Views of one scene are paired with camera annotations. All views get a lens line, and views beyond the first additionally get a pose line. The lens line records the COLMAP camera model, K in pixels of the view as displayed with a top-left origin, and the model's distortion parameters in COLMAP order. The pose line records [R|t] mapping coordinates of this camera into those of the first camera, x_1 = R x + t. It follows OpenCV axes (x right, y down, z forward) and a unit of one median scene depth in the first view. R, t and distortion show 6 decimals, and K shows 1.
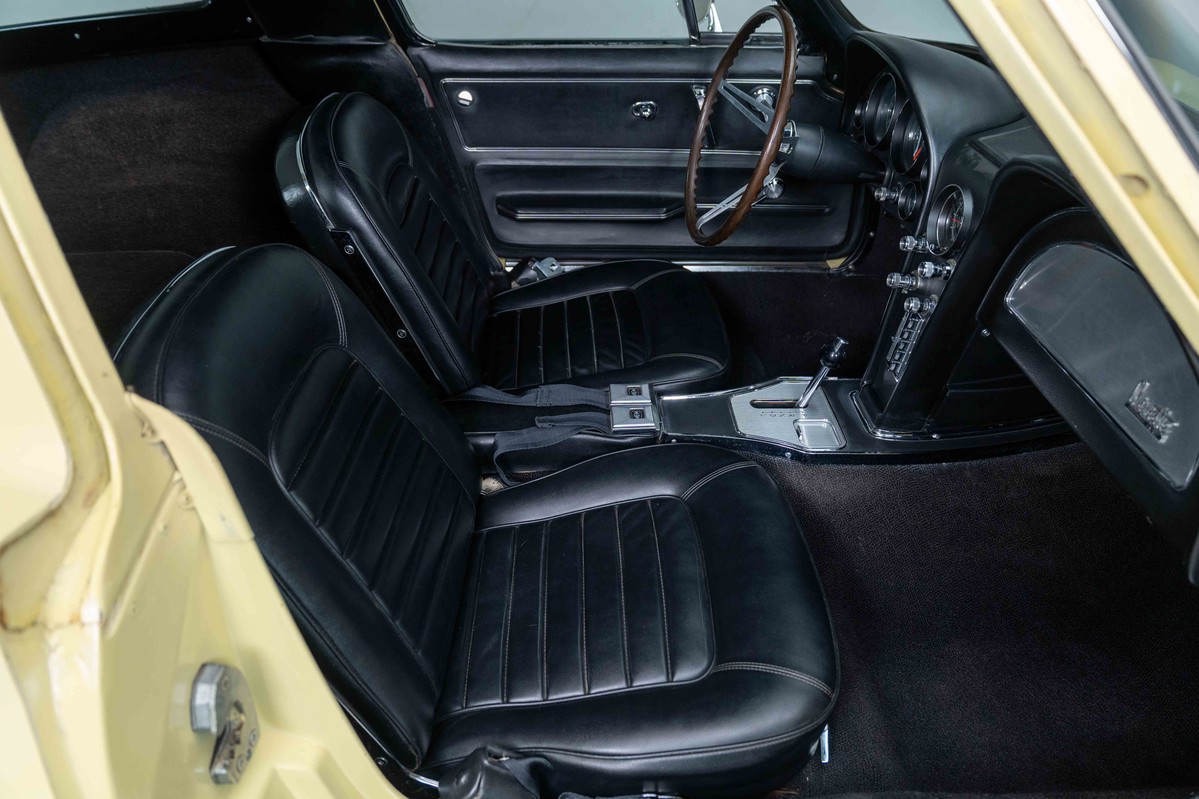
lens RADIAL K [[824.0, 0, 592.8], [0, 824.0, 395.0], [0, 0, 1]] dist [-0.029953, 0.006663]
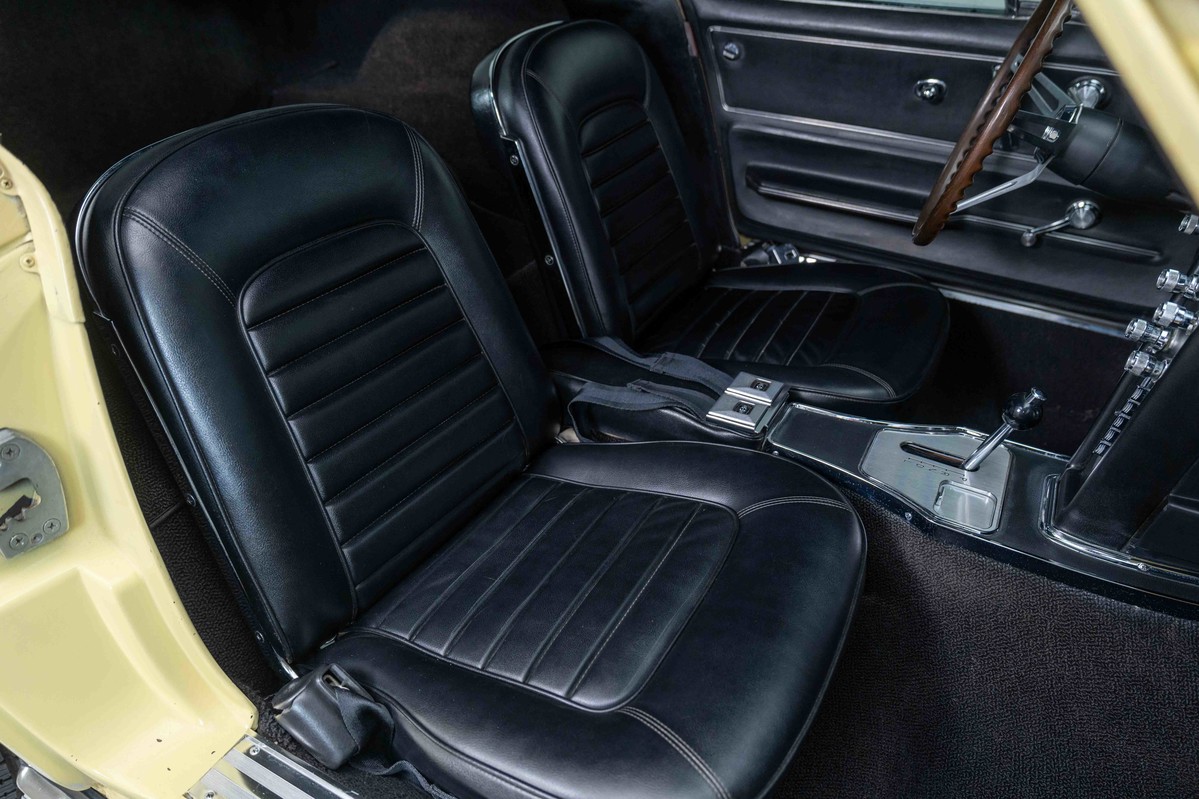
lens RADIAL K [[808.2, 0, 601.9], [0, 808.2, 381.3], [0, 0, 1]] dist [-0.025490, 0.002775]
pose [[0.863438, 0.277597, -0.421207, 0.236381], [-0.293710, 0.955495, 0.027641, 0.014697], [0.410134, 0.099846, 0.906543, 0.176374]]
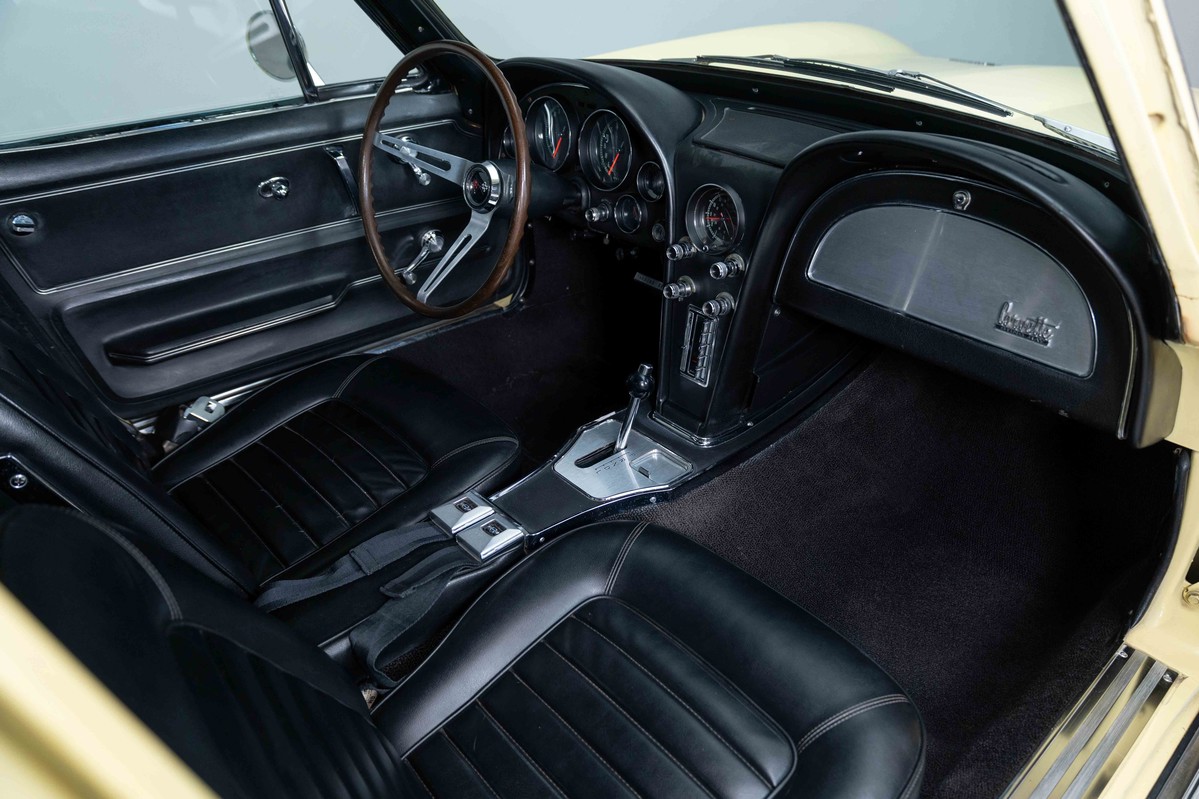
lens RADIAL K [[838.9, 0, 606.1], [0, 838.9, 396.7], [0, 0, 1]] dist [-0.032164, 0.031700]
pose [[0.768030, -0.338558, 0.543607, -0.241357], [0.368581, 0.927840, 0.057111, -0.094146], [-0.523716, 0.156501, 0.837394, 0.191352]]
